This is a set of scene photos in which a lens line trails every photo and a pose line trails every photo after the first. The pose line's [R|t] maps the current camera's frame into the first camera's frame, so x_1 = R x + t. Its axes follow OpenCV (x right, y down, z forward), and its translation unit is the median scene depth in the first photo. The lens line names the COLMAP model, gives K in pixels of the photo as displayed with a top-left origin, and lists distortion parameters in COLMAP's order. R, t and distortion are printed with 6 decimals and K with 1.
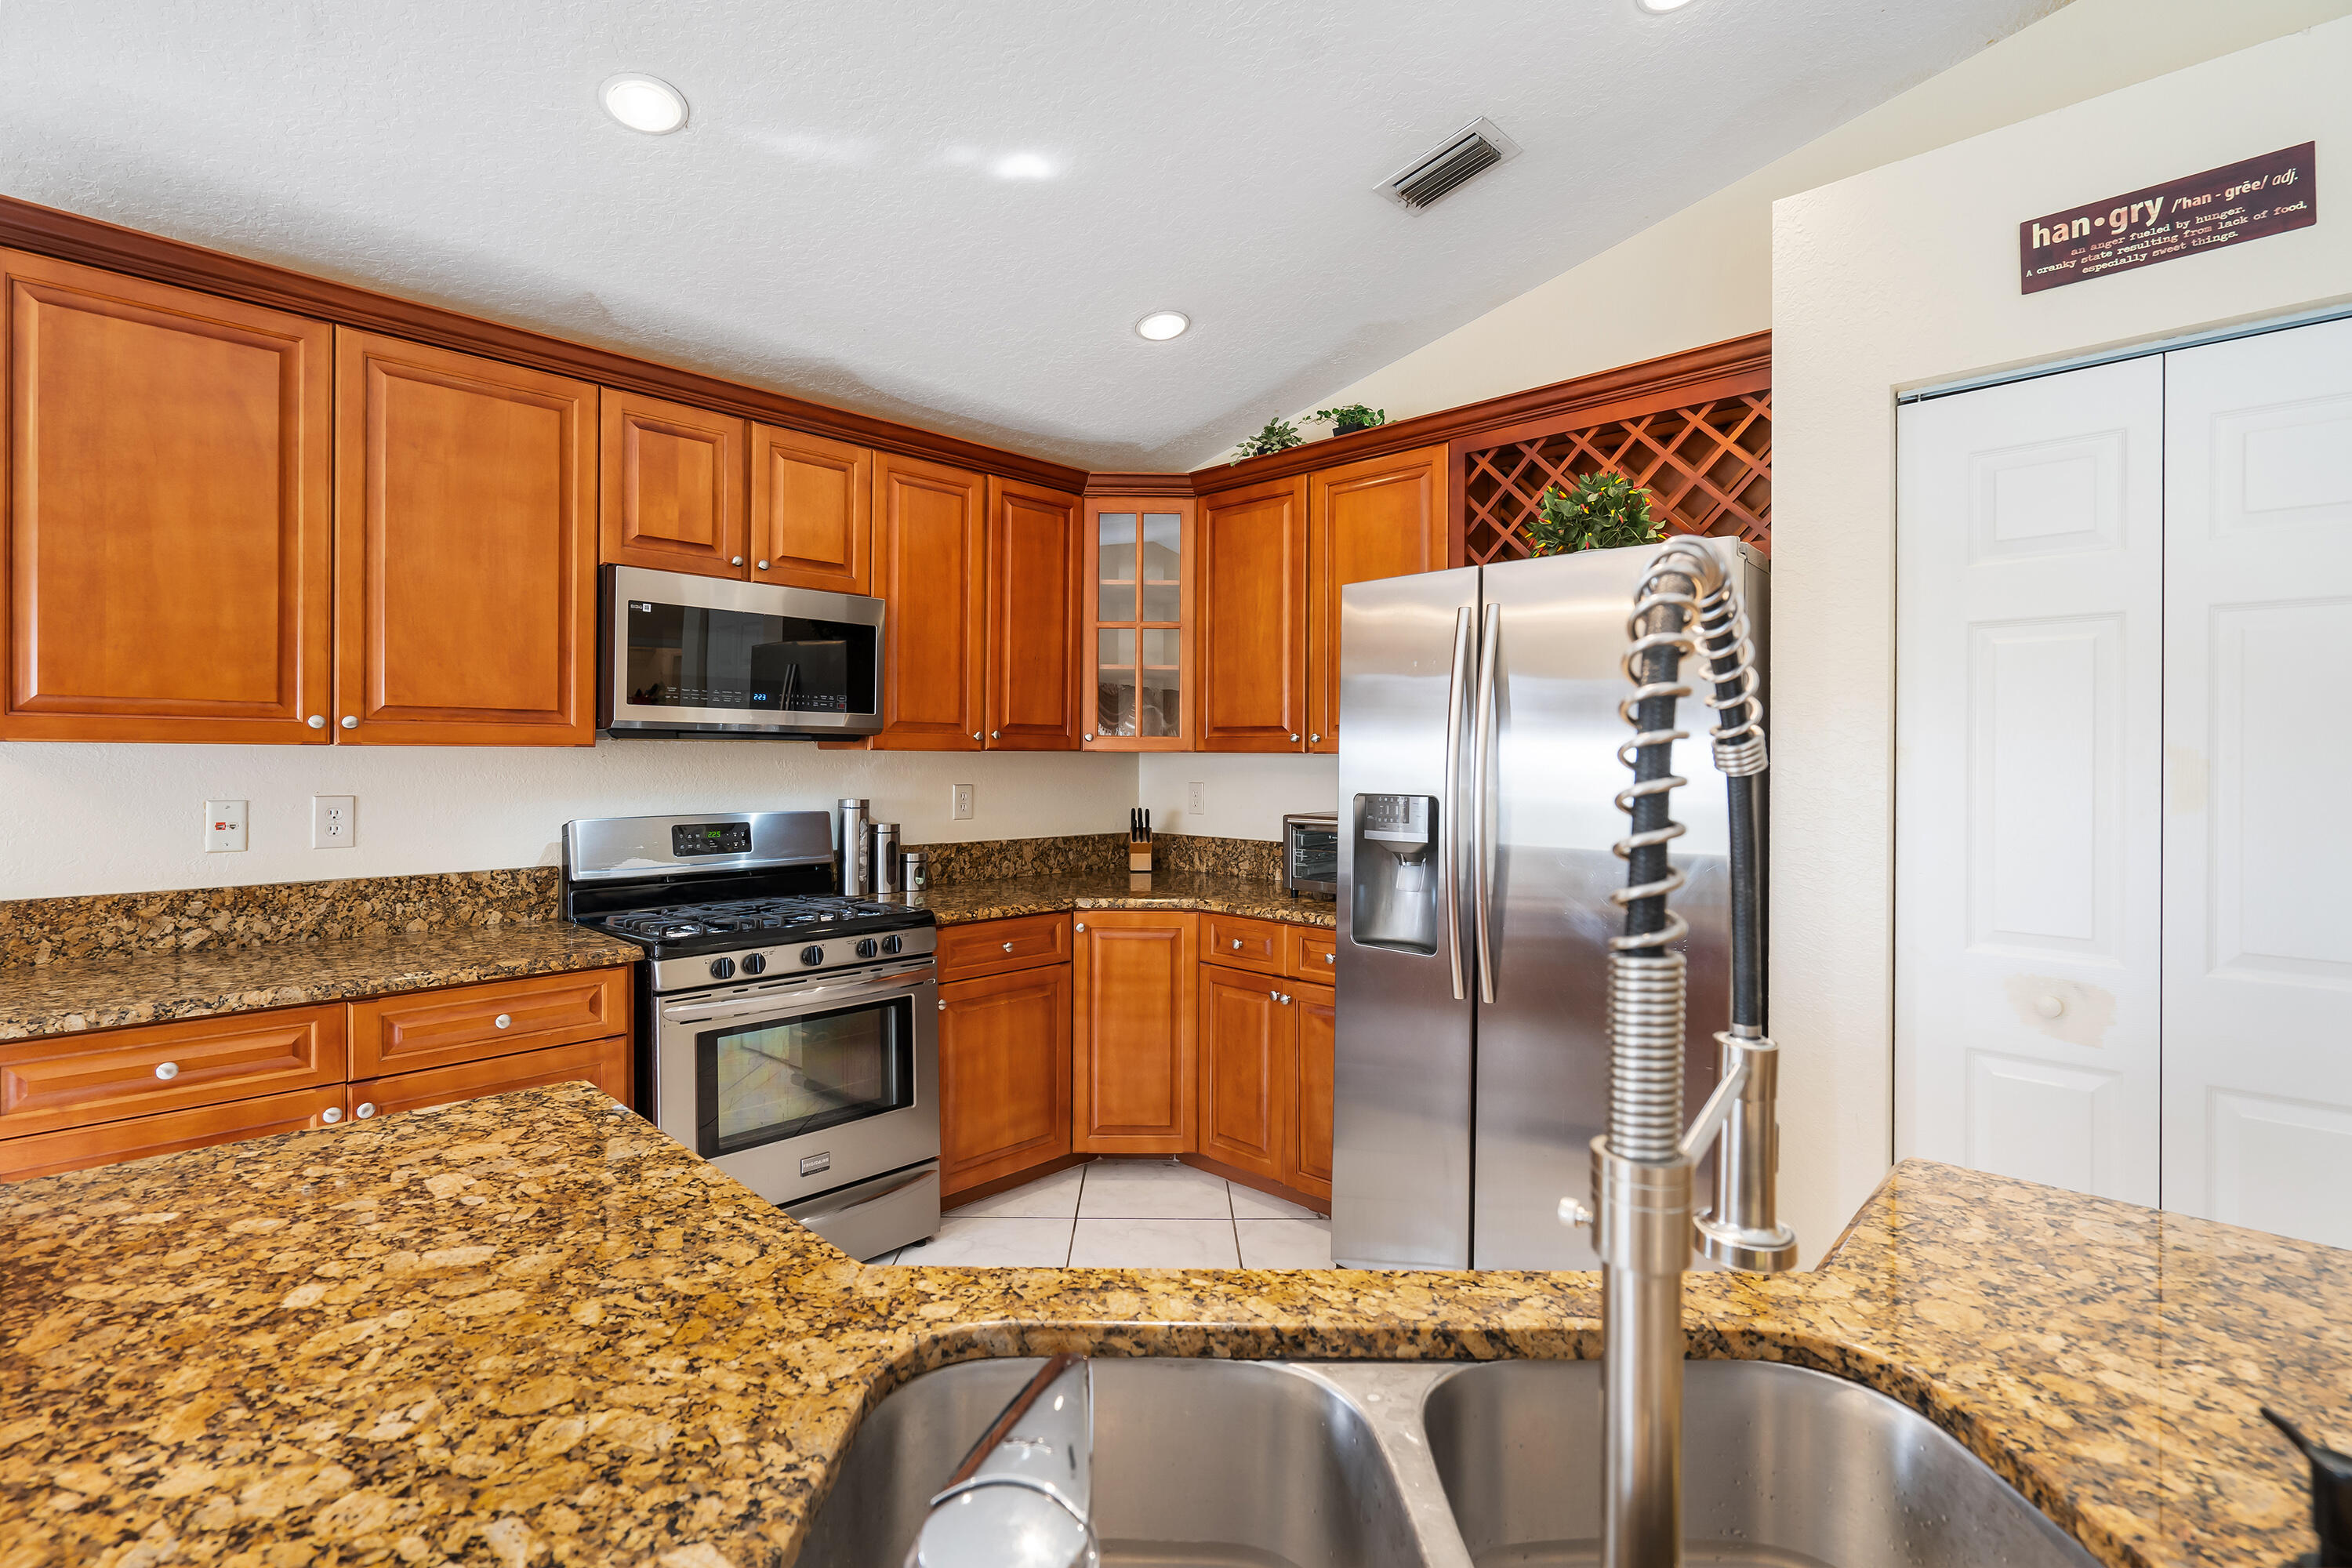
lens RADIAL K [[1067.1, 0, 1153.1], [0, 1067.1, 776.3], [0, 0, 1]] dist [-0.016323, 0.006518]
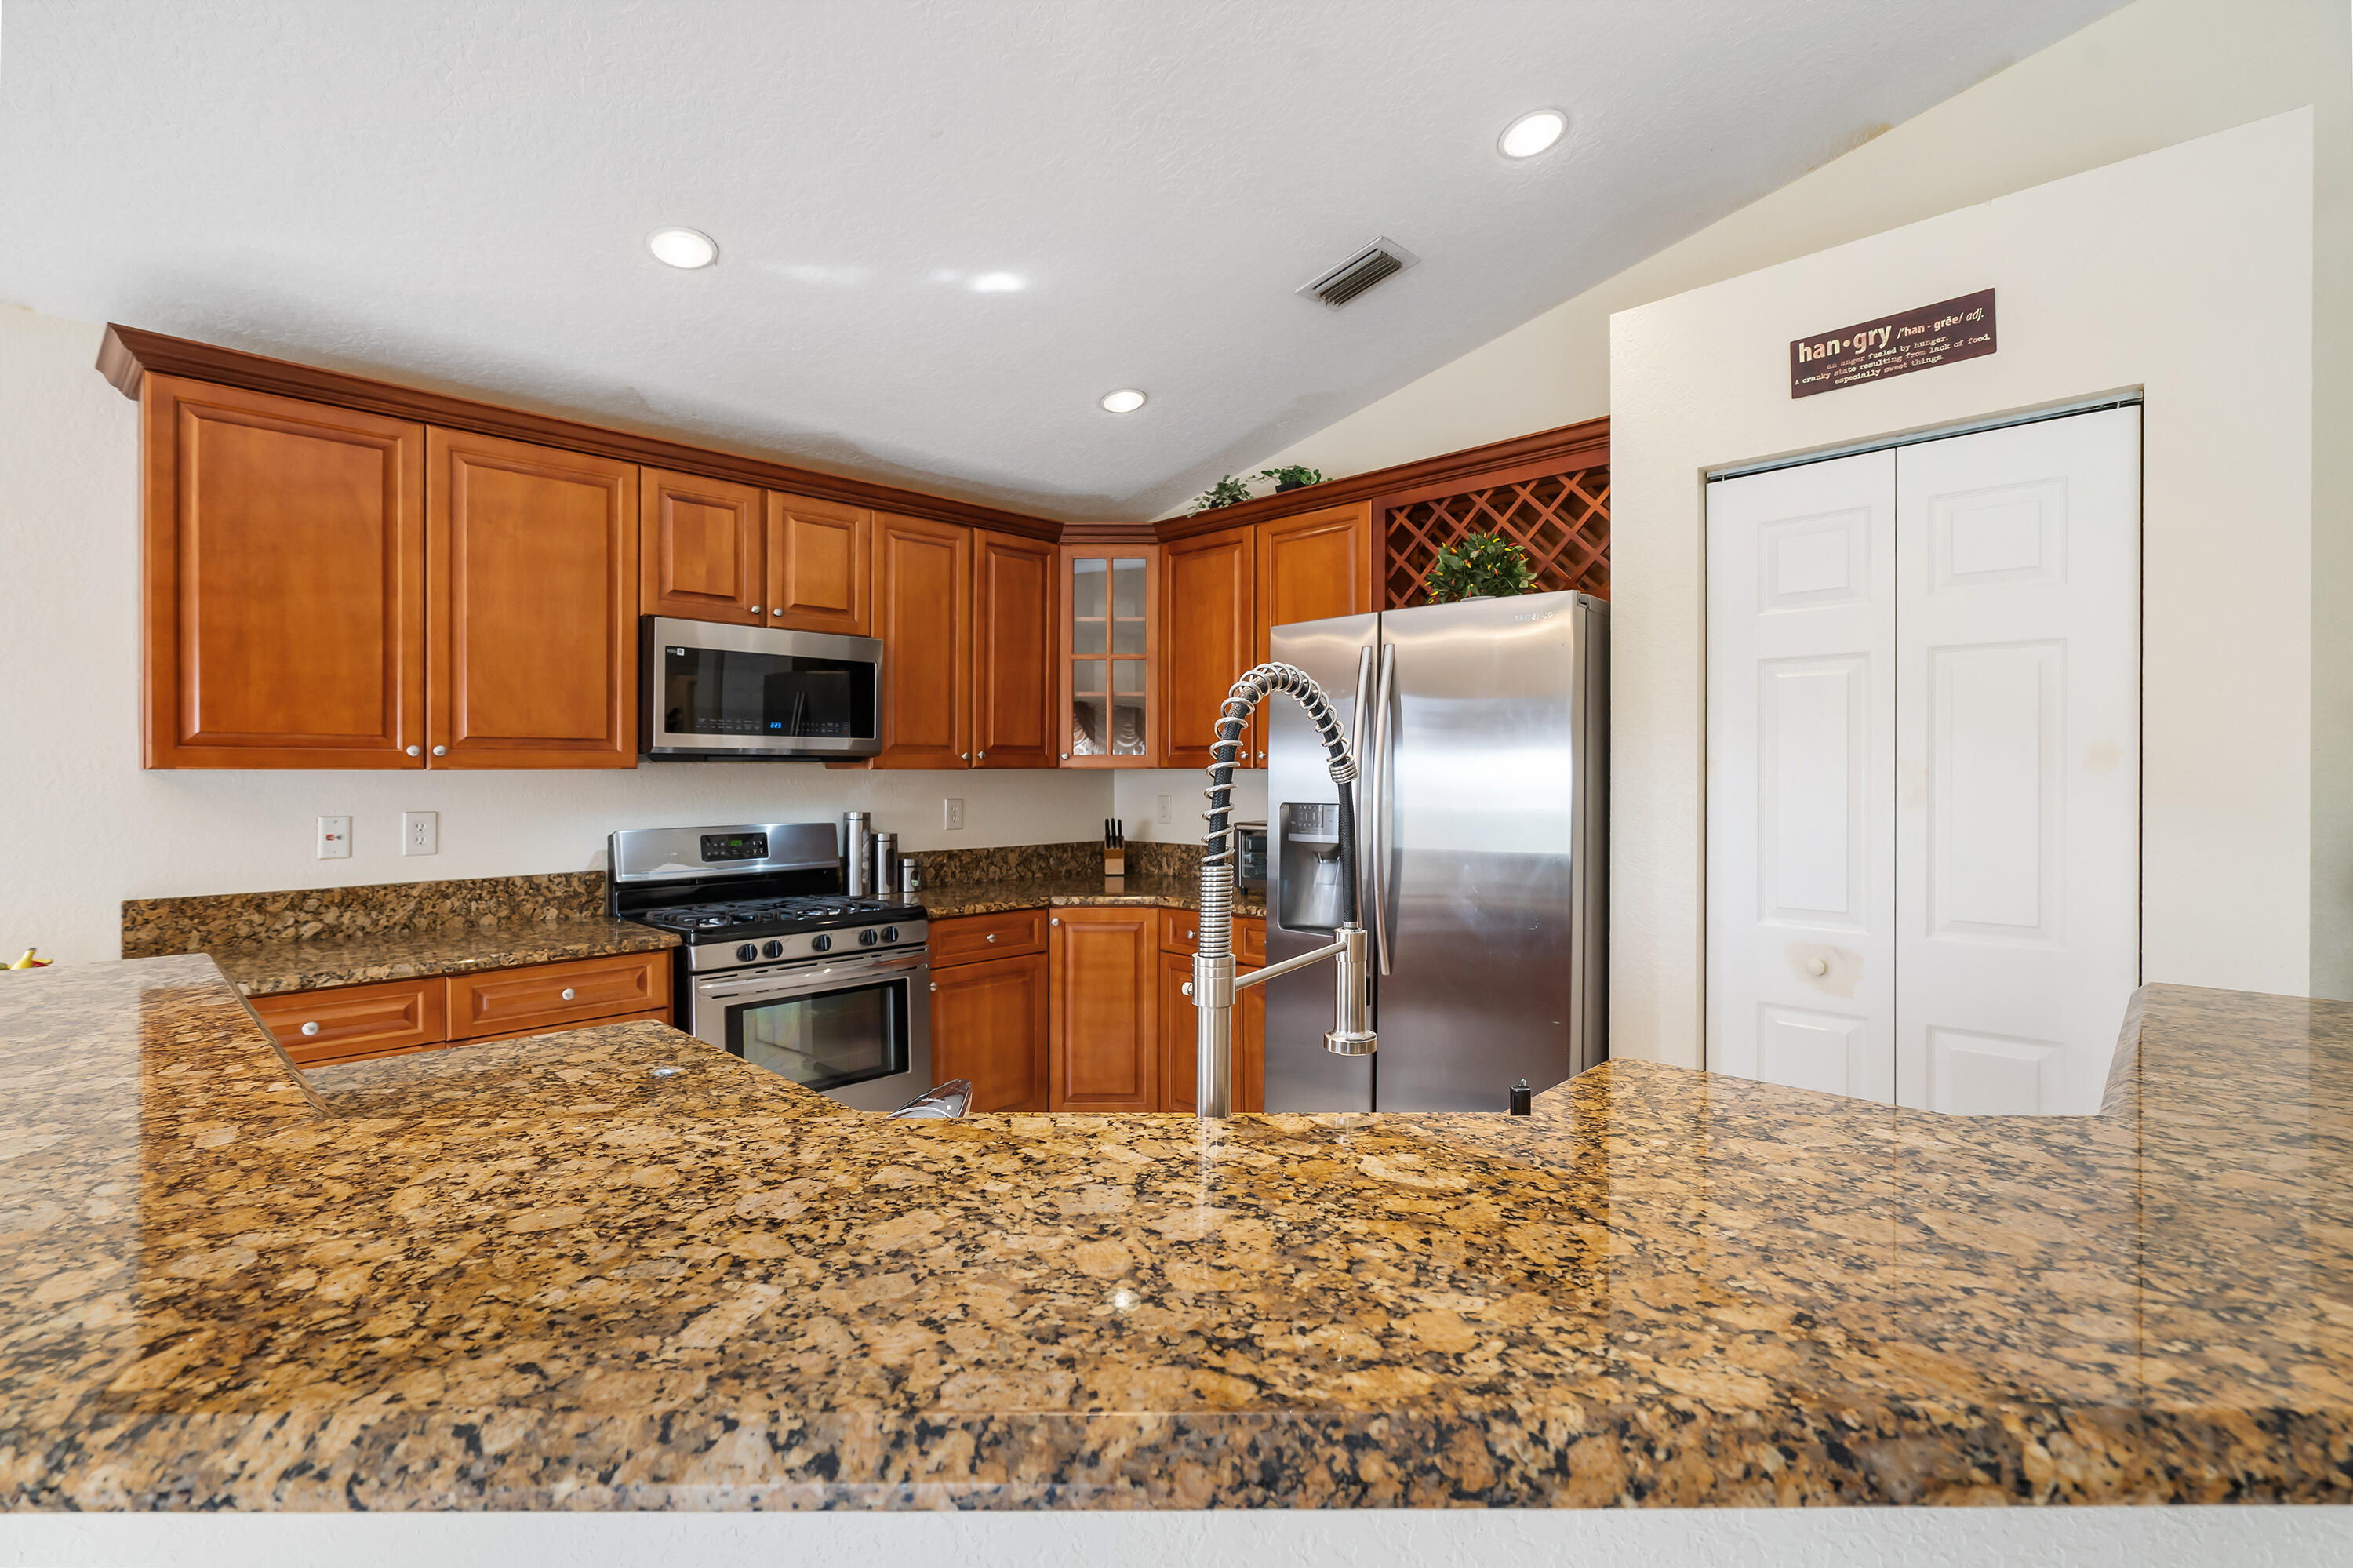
lens RADIAL K [[1067.6, 0, 1174.3], [0, 1067.6, 775.5], [0, 0, 1]] dist [-0.016323, 0.006518]
pose [[0.999871, -0.008733, 0.013448, 0.055919], [0.008944, 0.999837, -0.015693, 0.003274], [-0.013309, 0.015811, 0.999786, -0.187707]]
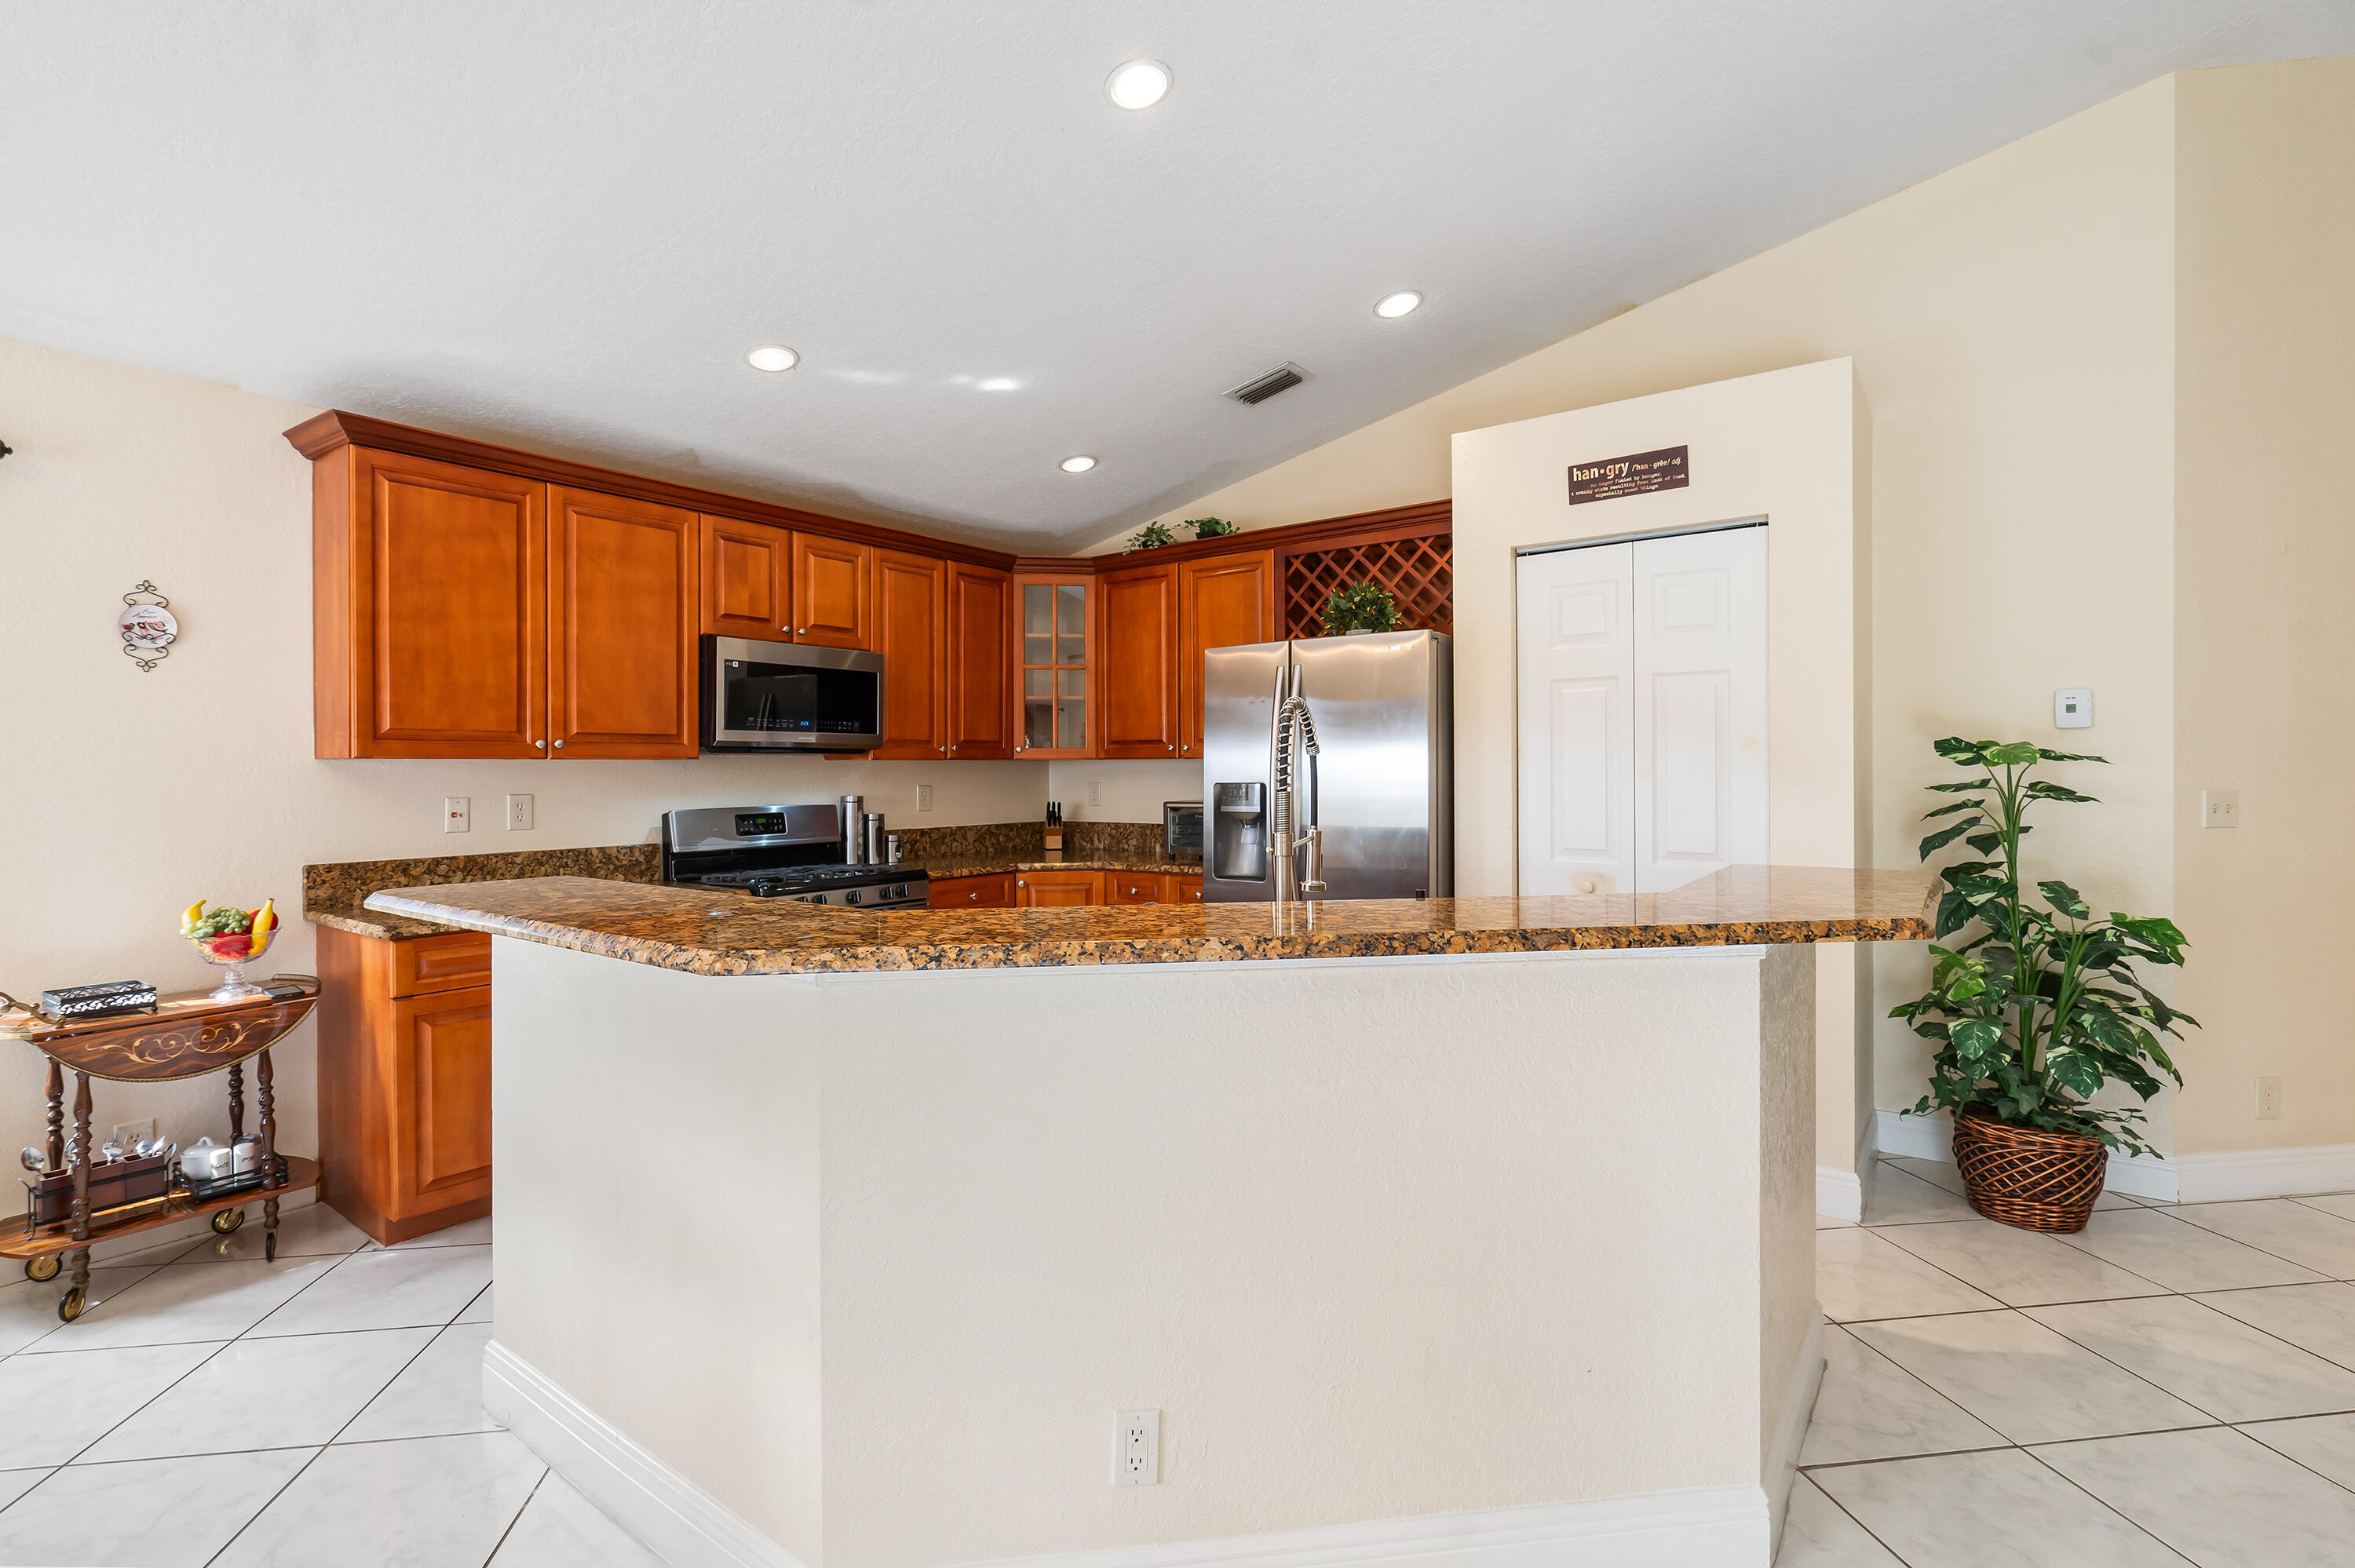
lens RADIAL K [[1068.3, 0, 1172.2], [0, 1068.3, 764.8], [0, 0, 1]] dist [-0.016323, 0.006518]
pose [[0.989028, -0.013455, 0.147115, -0.100110], [0.016645, 0.999652, -0.020470, 0.020917], [-0.146789, 0.022695, 0.988908, -0.541118]]
